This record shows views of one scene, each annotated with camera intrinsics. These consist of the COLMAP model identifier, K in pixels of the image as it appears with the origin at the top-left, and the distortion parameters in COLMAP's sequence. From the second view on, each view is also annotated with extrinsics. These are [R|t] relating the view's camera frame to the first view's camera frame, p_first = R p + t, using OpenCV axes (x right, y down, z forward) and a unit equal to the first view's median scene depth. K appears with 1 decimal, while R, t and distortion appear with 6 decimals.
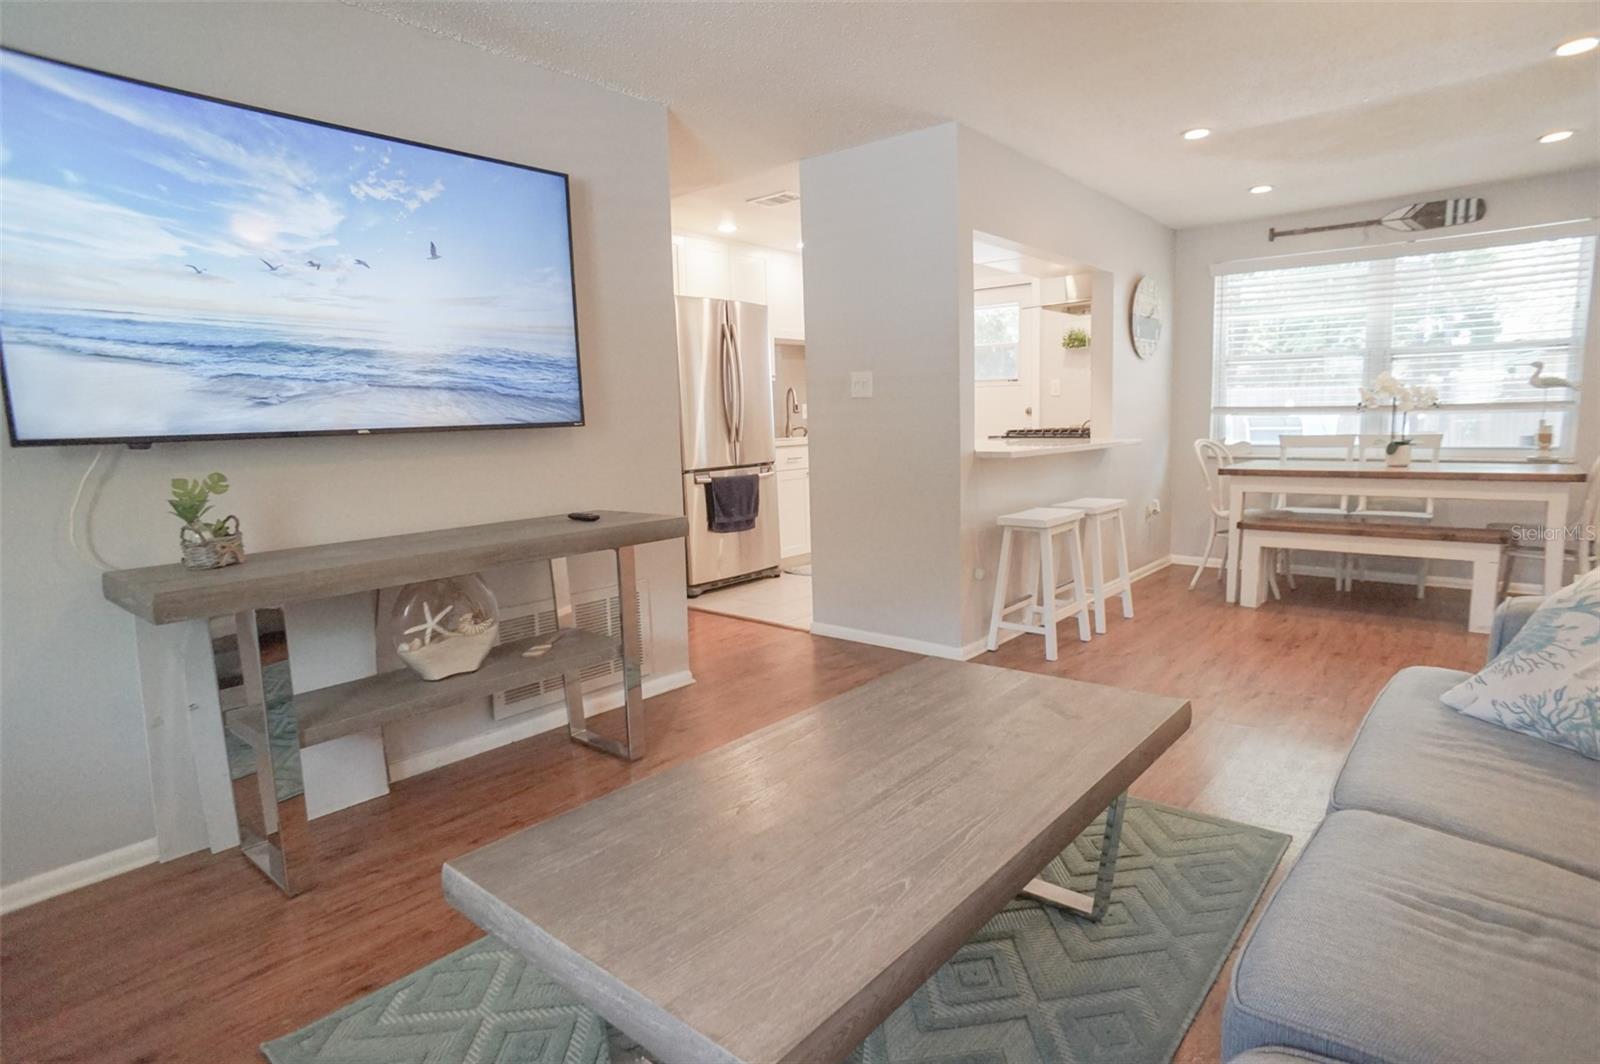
lens RADIAL K [[851.3, 0, 806.4], [0, 851.3, 526.1], [0, 0, 1]] dist [-0.079632, 0.052149]
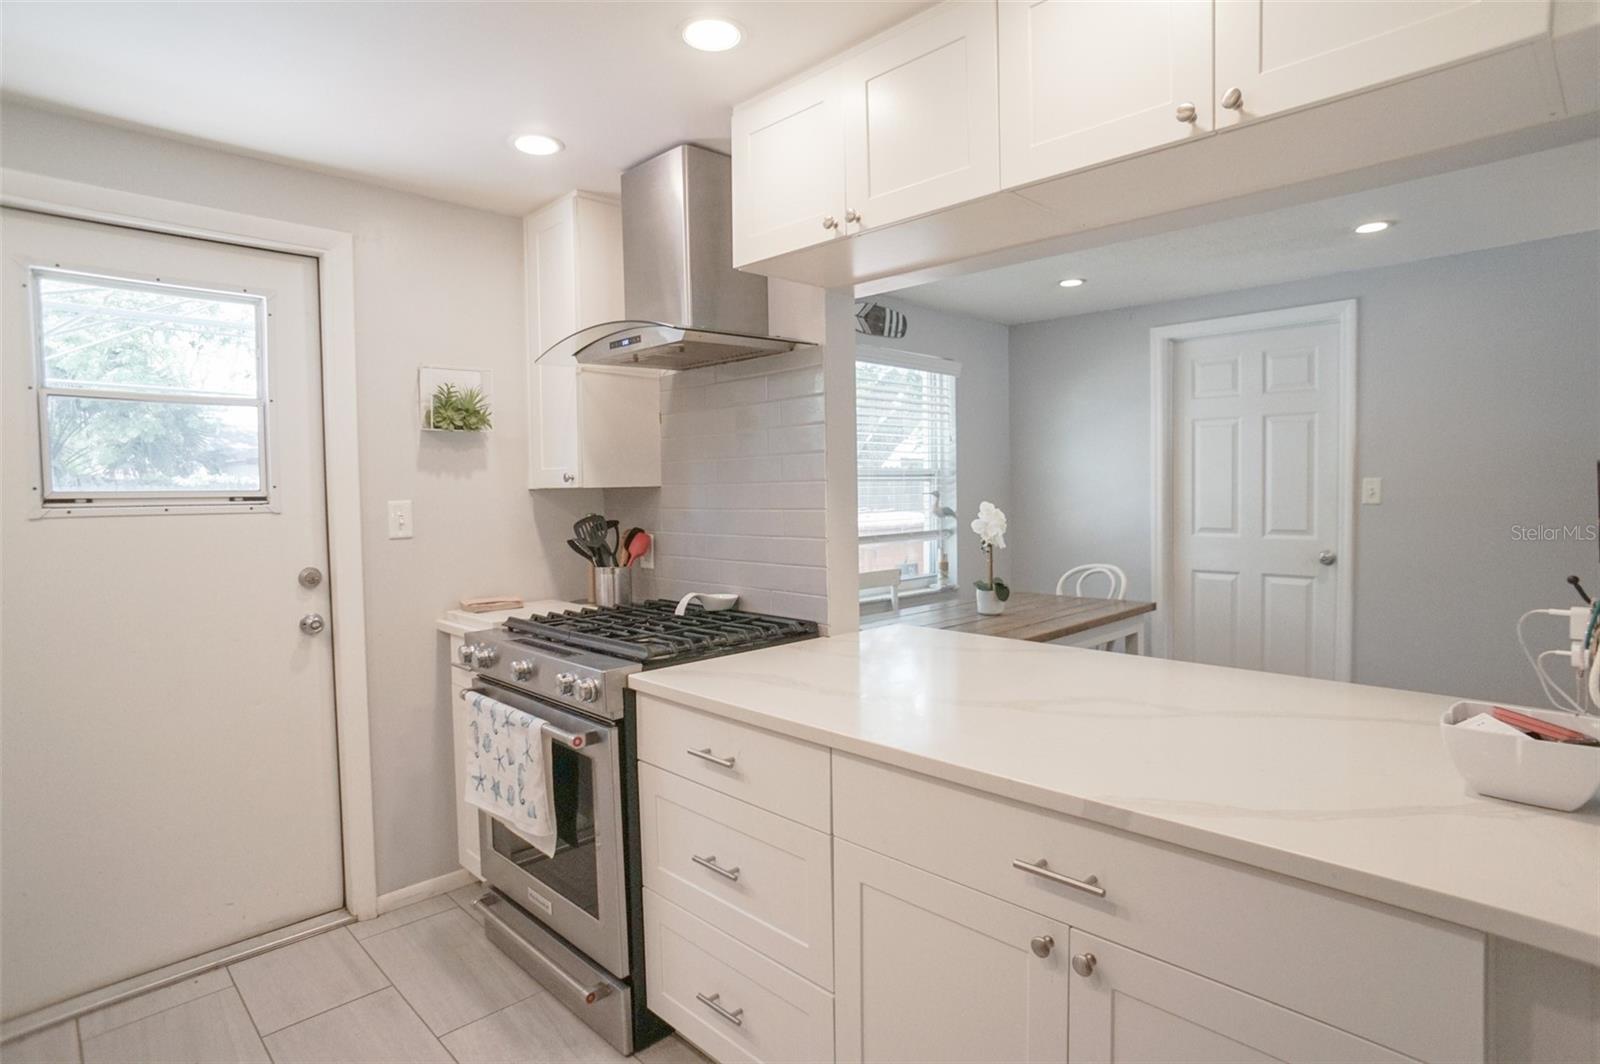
lens RADIAL K [[851.3, 0, 806.4], [0, 851.3, 526.1], [0, 0, 1]] dist [-0.079632, 0.052149]
pose [[0.089444, -0.021680, 0.995756, -0.141740], [0.143821, 0.989566, 0.008626, -0.182418], [-0.985553, 0.142439, 0.091628, 1.031468]]
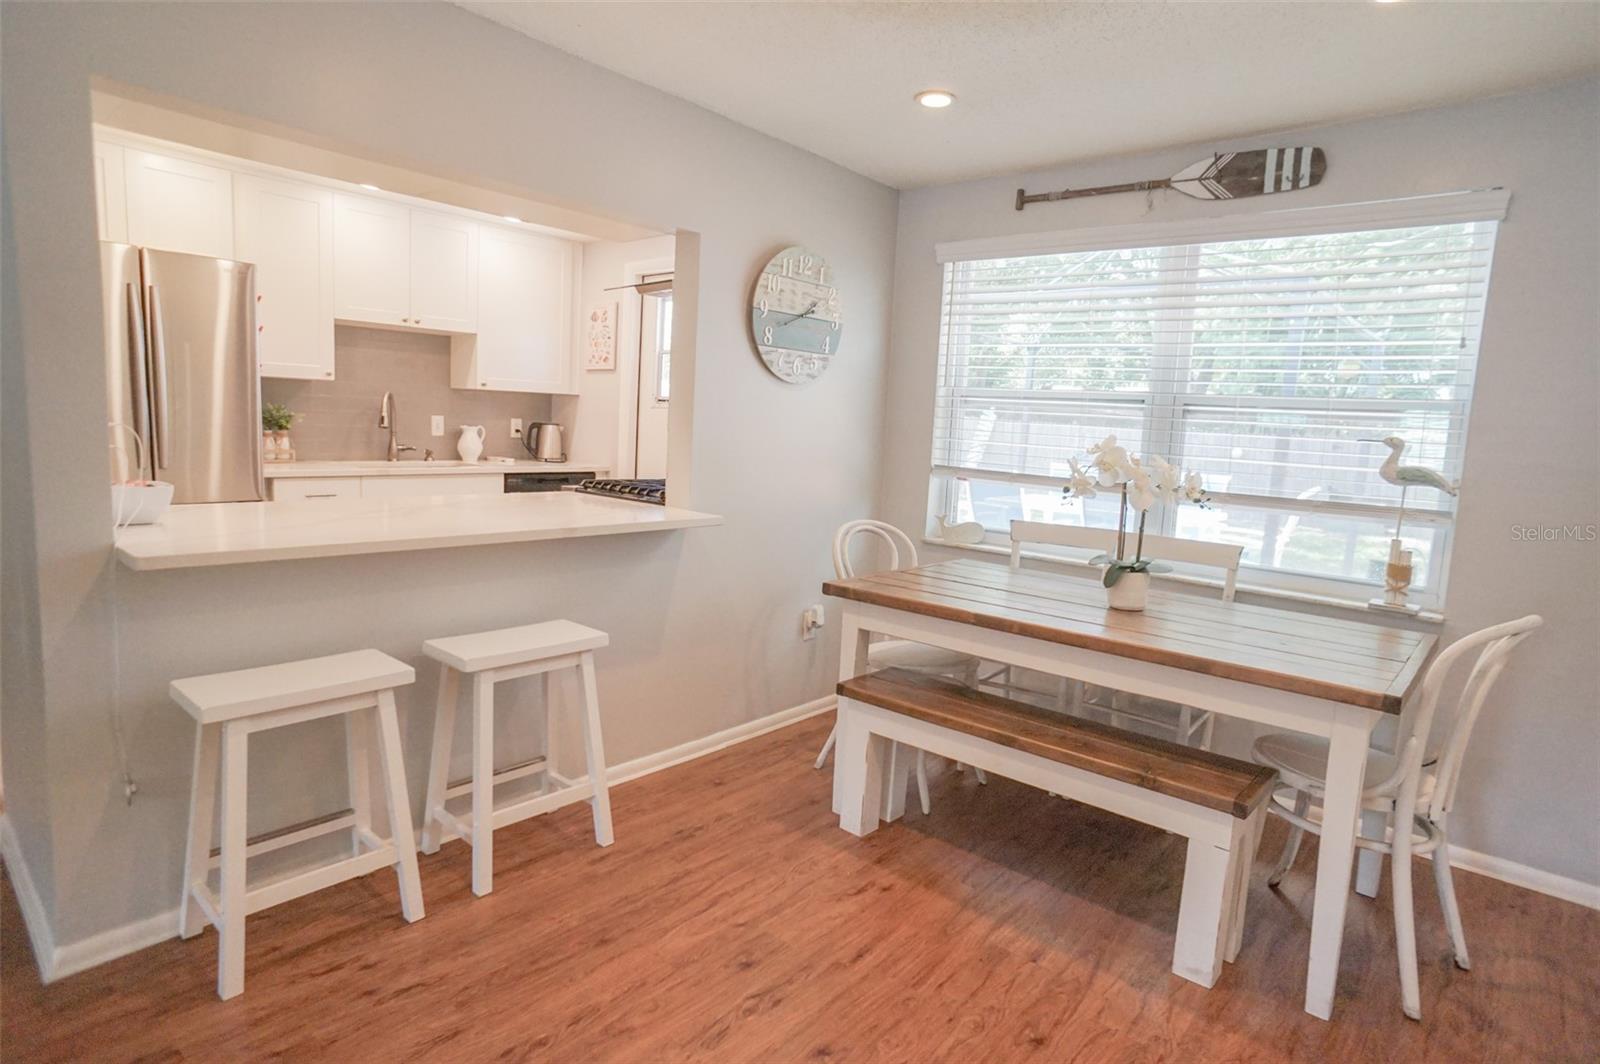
lens RADIAL K [[851.3, 0, 806.4], [0, 851.3, 526.1], [0, 0, 1]] dist [-0.079632, 0.052149]
pose [[0.997147, 0.075461, 0.001879, 0.469334], [-0.075442, 0.997113, -0.008626, -0.099600], [-0.002524, 0.008459, 0.999961, 0.417367]]
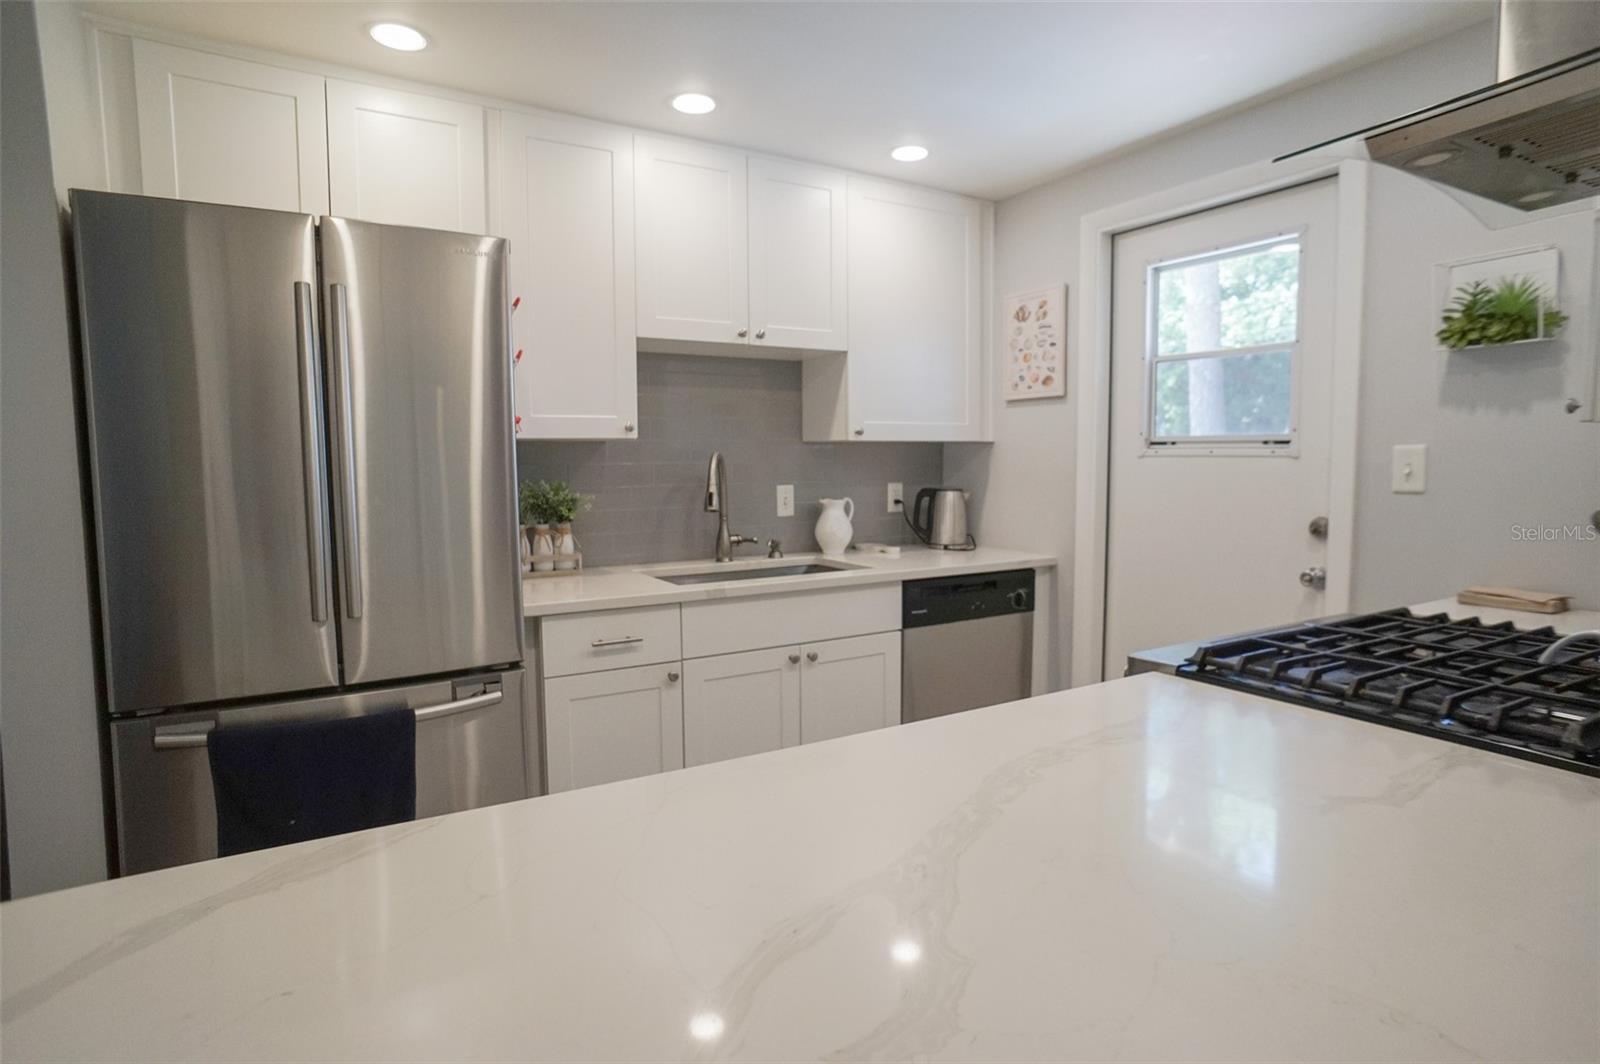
lens RADIAL K [[851.3, 0, 806.4], [0, 851.3, 526.1], [0, 0, 1]] dist [-0.079632, 0.052149]
pose [[0.946342, 0.044473, -0.320094, 0.236294], [-0.059597, 0.997514, -0.037604, -0.154279], [0.317625, 0.054663, 0.946639, 0.828009]]
